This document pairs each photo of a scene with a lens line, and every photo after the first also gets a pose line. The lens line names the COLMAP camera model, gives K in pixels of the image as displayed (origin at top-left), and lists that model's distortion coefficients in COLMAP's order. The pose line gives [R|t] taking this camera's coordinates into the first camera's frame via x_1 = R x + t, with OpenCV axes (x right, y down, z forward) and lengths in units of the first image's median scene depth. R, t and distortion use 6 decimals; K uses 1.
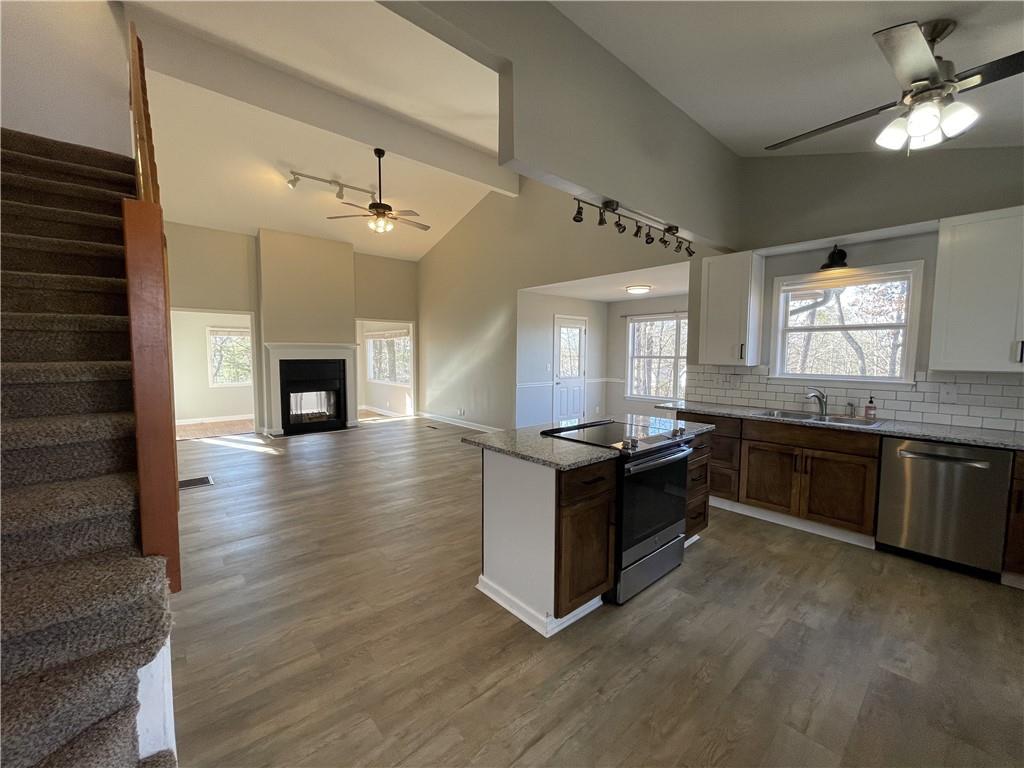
lens RADIAL K [[416.1, 0, 512.4], [0, 416.1, 378.5], [0, 0, 1]] dist [0.002092, 0.000574]
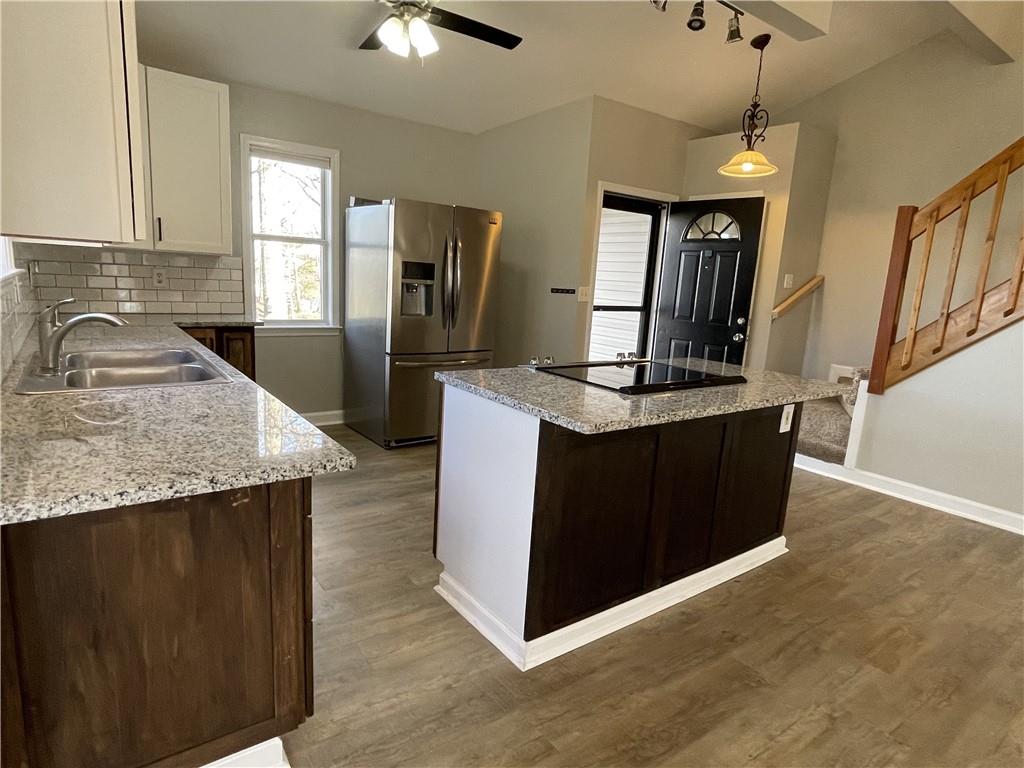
lens RADIAL K [[585.6, 0, 509.0], [0, 585.6, 379.0], [0, 0, 1]] dist [0.000268, 0.000232]
pose [[-0.993884, -0.079204, 0.076949, 0.200805], [-0.058787, 0.969369, 0.238470, -0.040922], [-0.093480, 0.232488, -0.968097, 1.042225]]
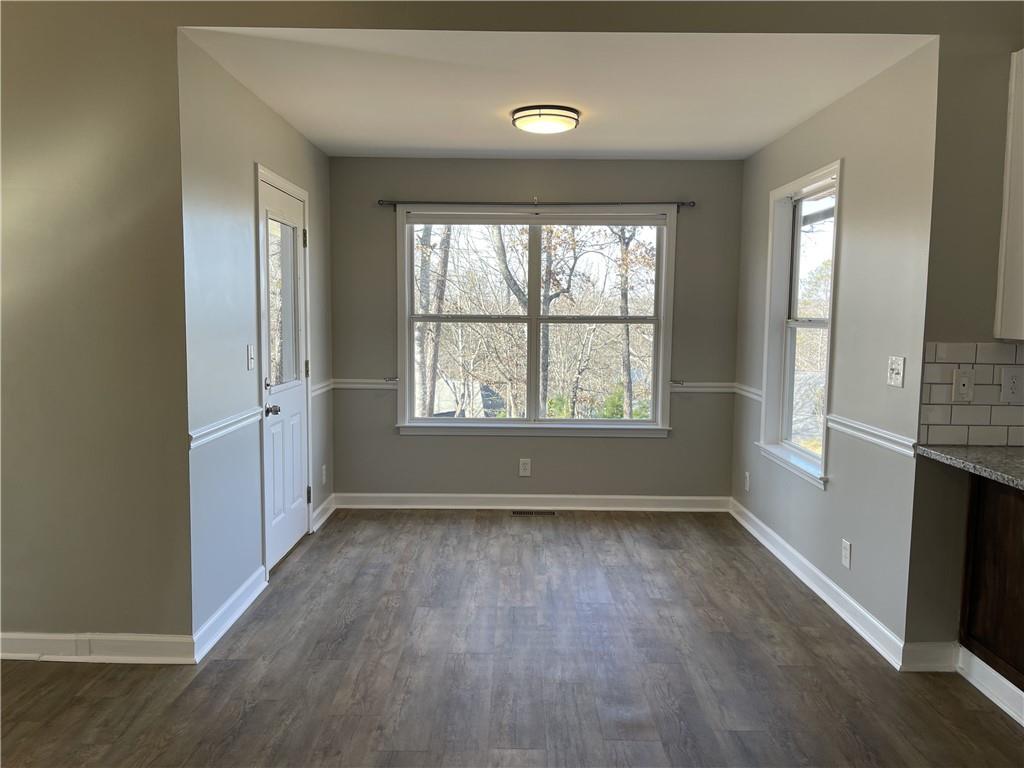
lens RADIAL K [[778.0, 0, 512.0], [0, 778.0, 384.0], [0, 0, 1]] dist [0.117327, -0.153277]
pose [[0.661645, -0.069576, 0.746582, -0.267934], [0.041142, 0.997554, 0.056503, -0.043966], [-0.748688, -0.006669, 0.662890, 0.734629]]
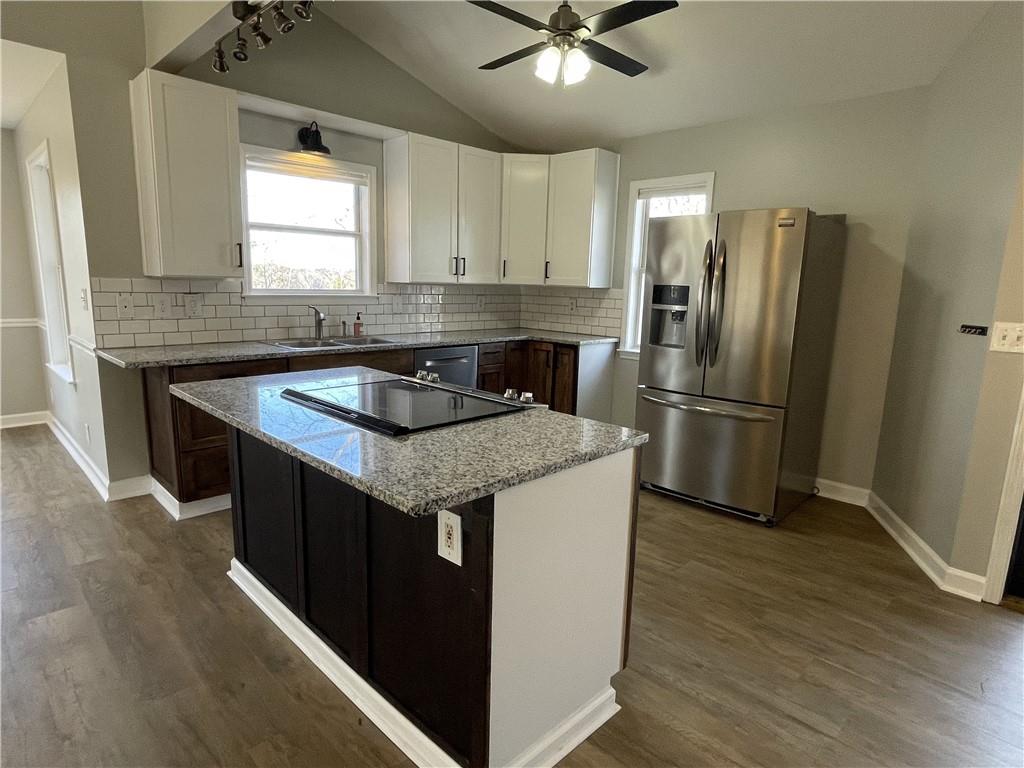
lens RADIAL K [[578.4, 0, 507.6], [0, 578.4, 388.1], [0, 0, 1]] dist [0.000606, -0.001240]
pose [[-0.055926, -0.187715, 0.980630, -0.280092], [0.034269, 0.981228, 0.189783, -0.015074], [-0.997847, 0.044219, -0.048443, 0.485435]]
